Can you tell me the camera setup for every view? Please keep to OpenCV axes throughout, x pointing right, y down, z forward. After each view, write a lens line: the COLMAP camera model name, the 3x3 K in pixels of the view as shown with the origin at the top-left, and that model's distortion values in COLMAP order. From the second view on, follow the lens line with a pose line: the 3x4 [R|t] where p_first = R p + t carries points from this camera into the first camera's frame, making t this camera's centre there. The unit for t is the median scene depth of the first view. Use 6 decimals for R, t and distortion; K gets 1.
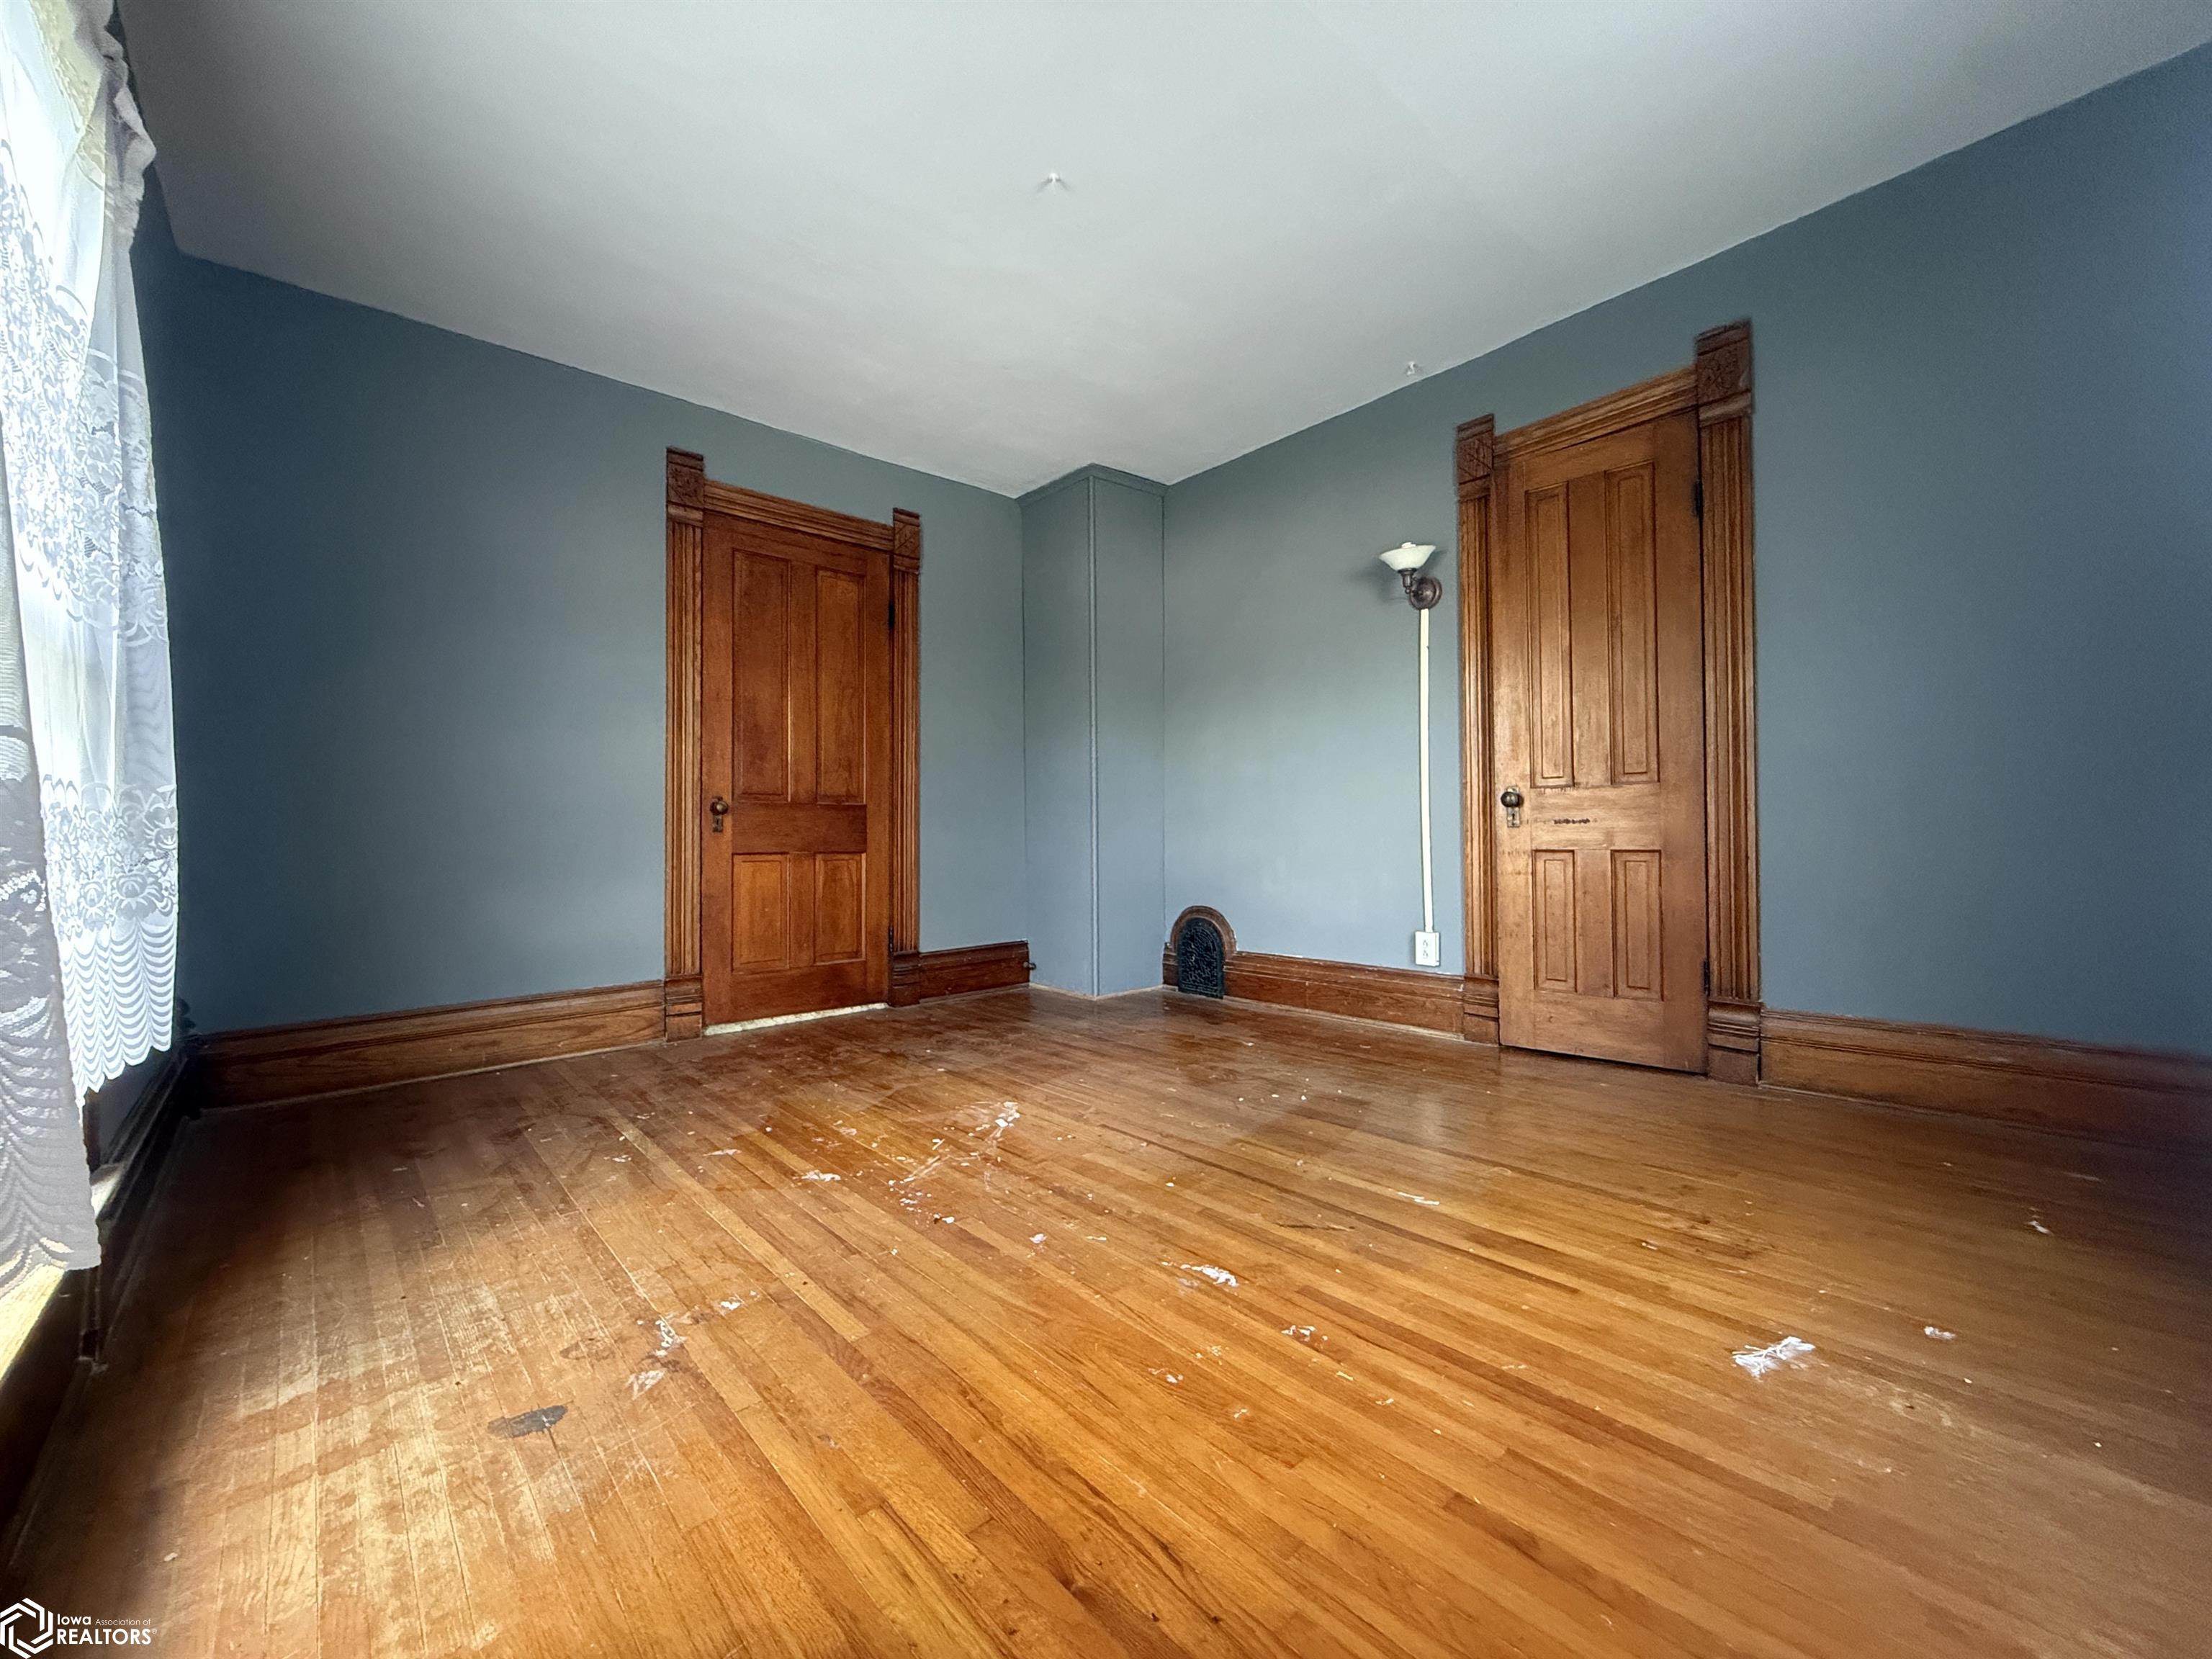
lens RADIAL K [[884.2, 0, 1102.1], [0, 884.2, 832.8], [0, 0, 1]] dist [0.000320, 0.000152]
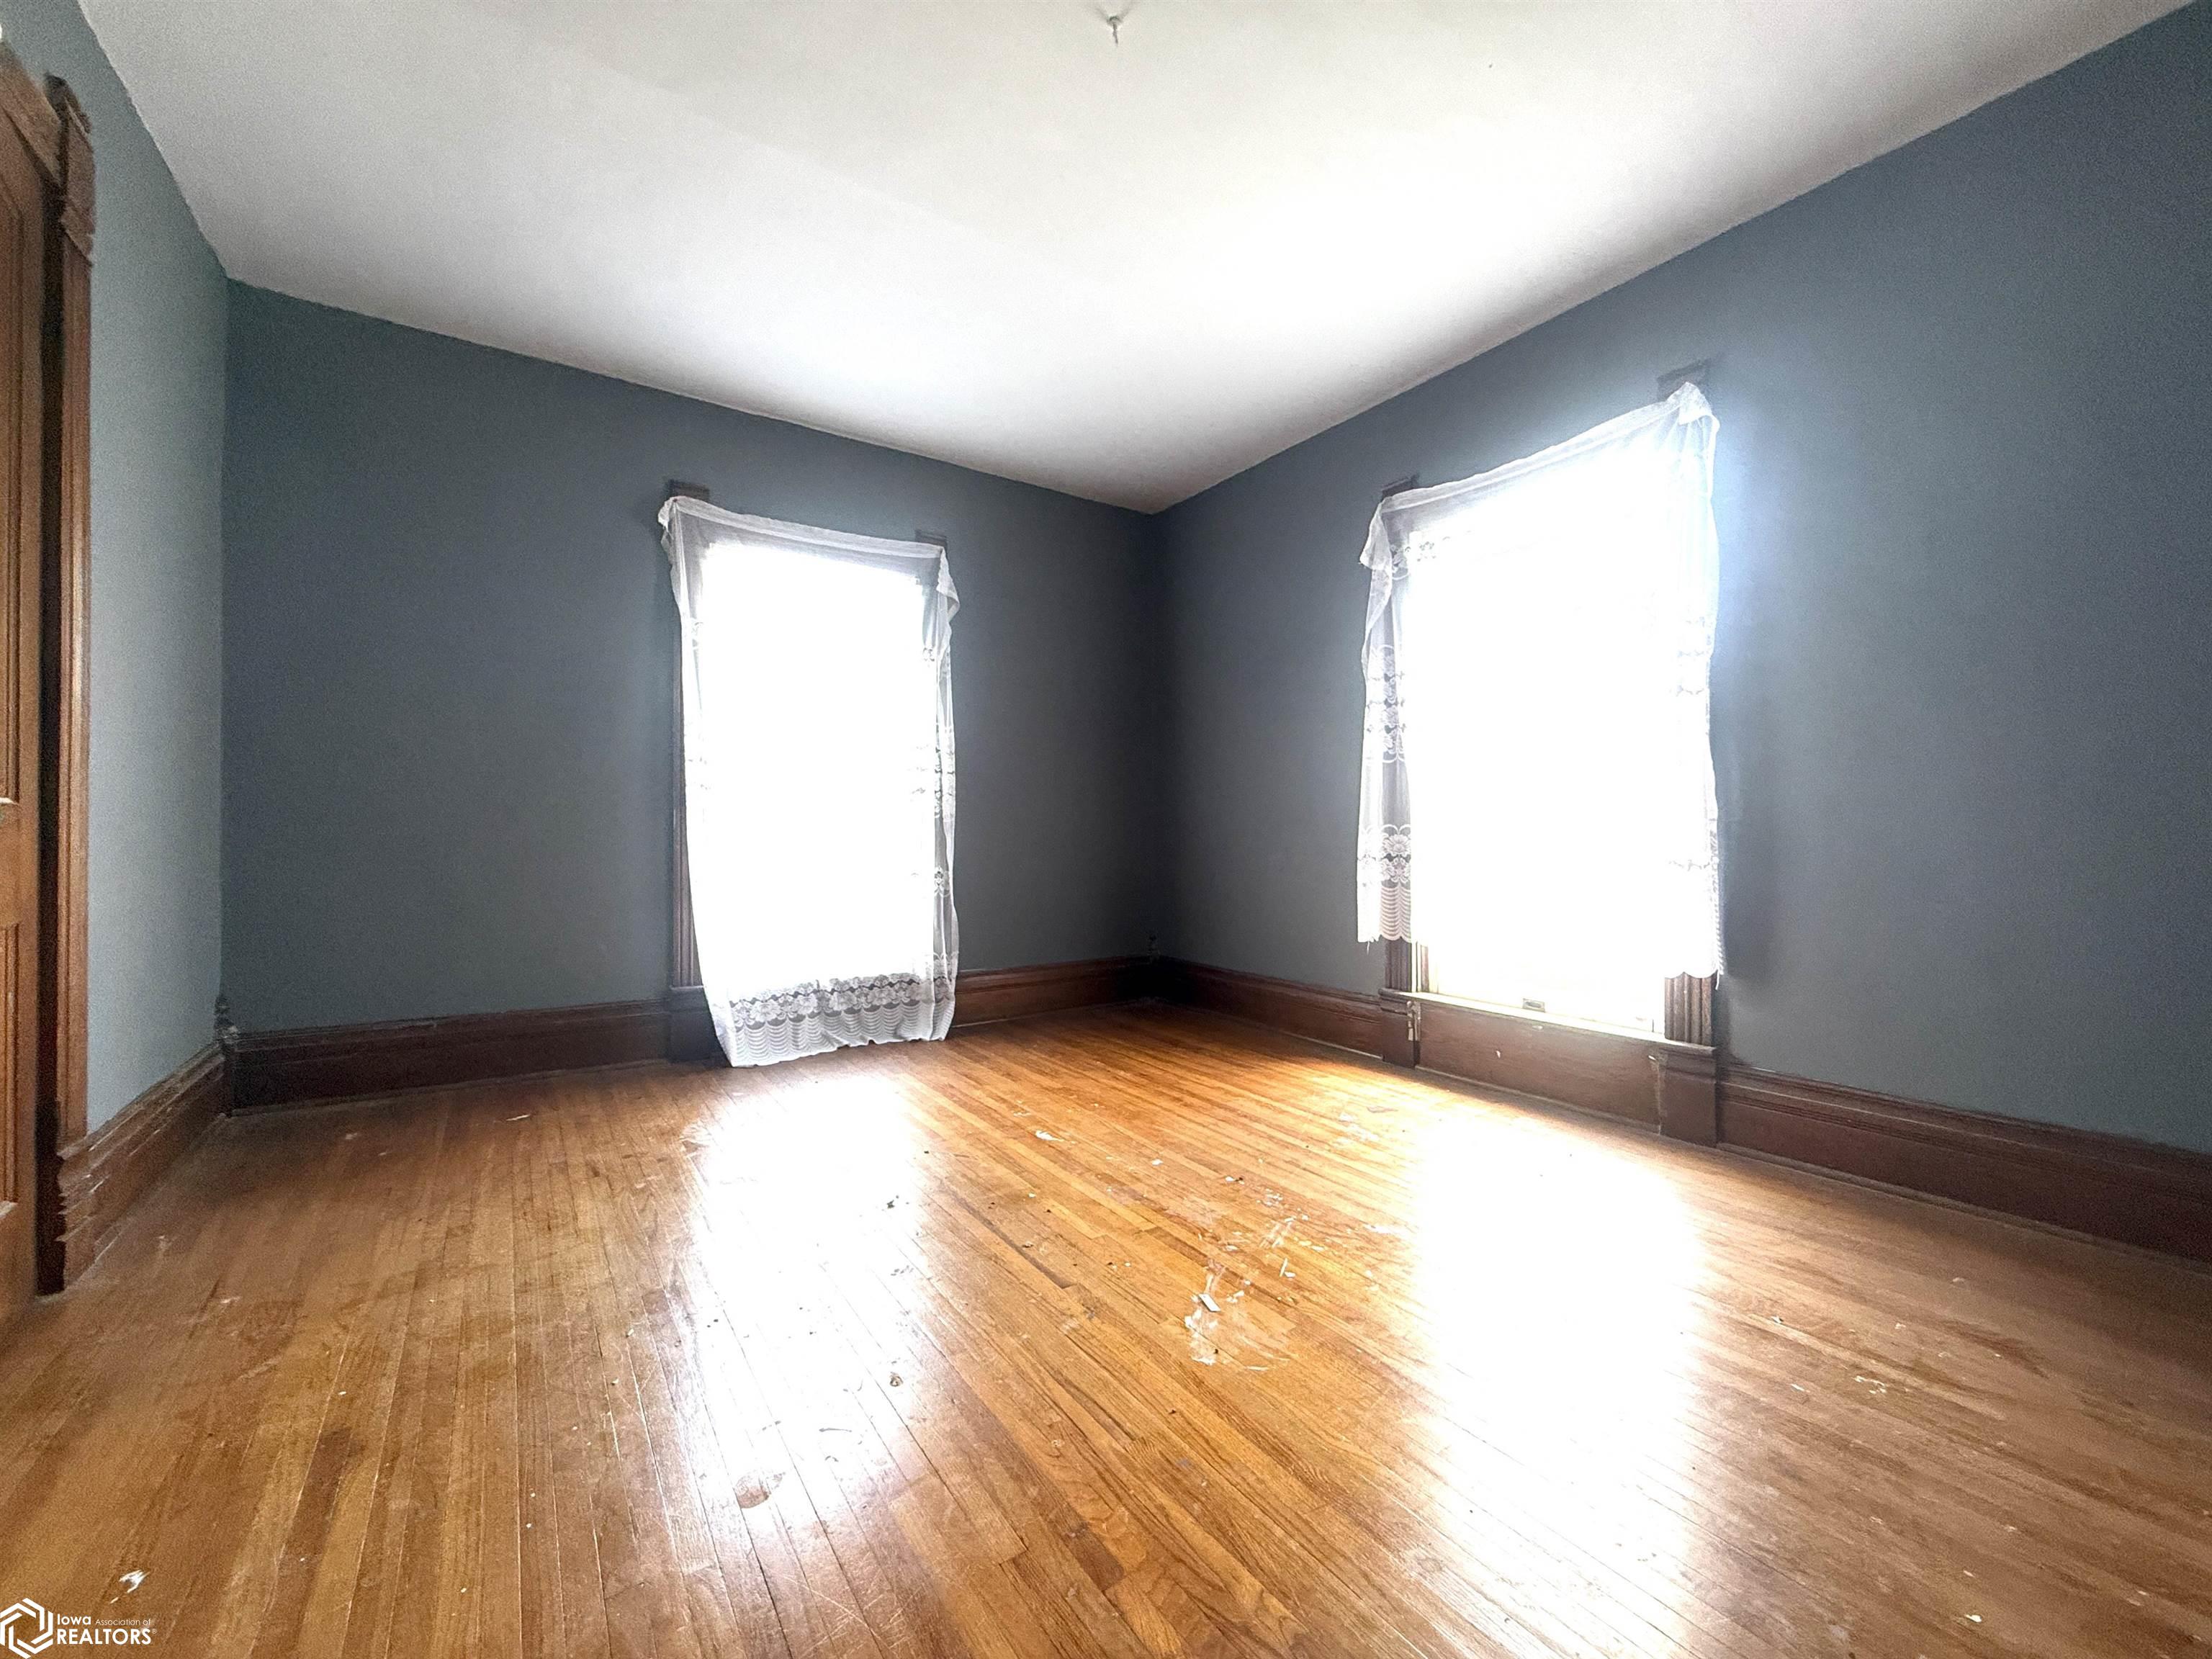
lens RADIAL K [[884.2, 0, 1105.7], [0, 884.2, 830.6], [0, 0, 1]] dist [0.000320, 0.000152]
pose [[-0.990967, 0.016602, 0.133074, -0.161632], [0.016415, 0.999862, -0.002502, -0.036767], [-0.133097, -0.000295, -0.991103, 2.072842]]
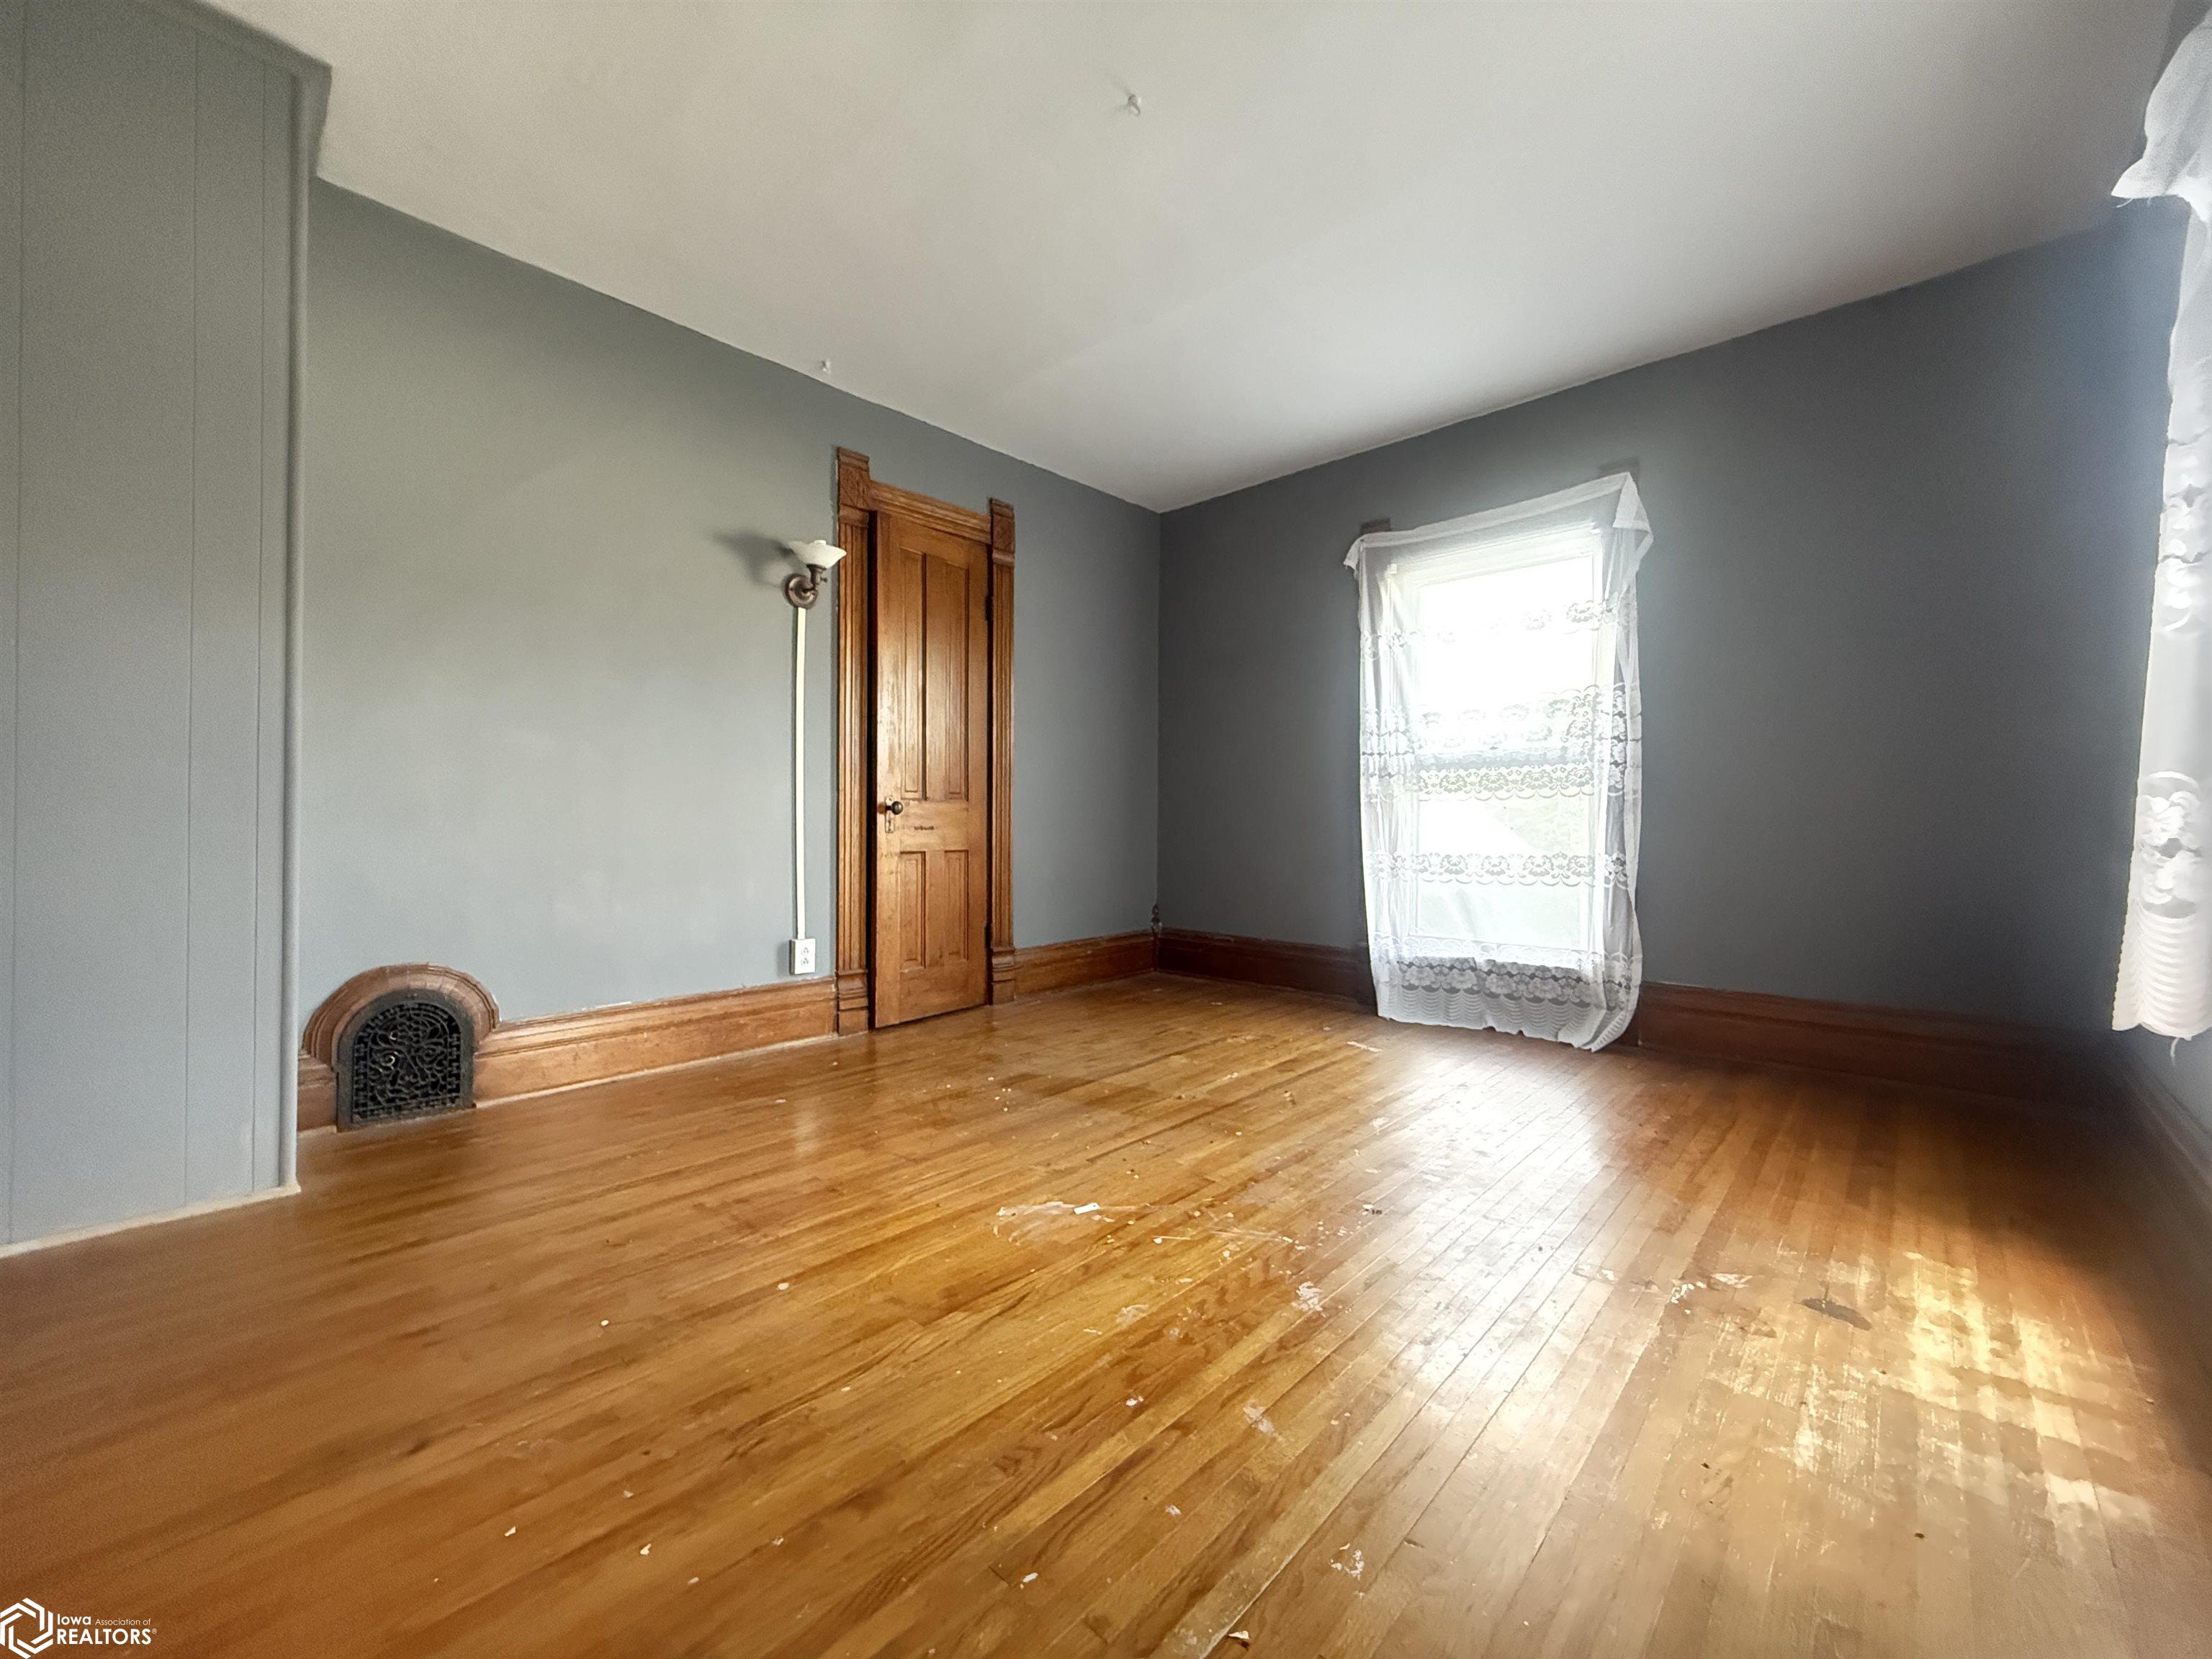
lens RADIAL K [[884.2, 0, 1106.8], [0, 884.2, 831.8], [0, 0, 1]] dist [0.000320, 0.000152]
pose [[-0.096136, 0.013037, 0.995283, -1.094390], [0.002010, 0.999915, -0.012904, 0.012977], [-0.995366, 0.000760, -0.096154, 1.307602]]
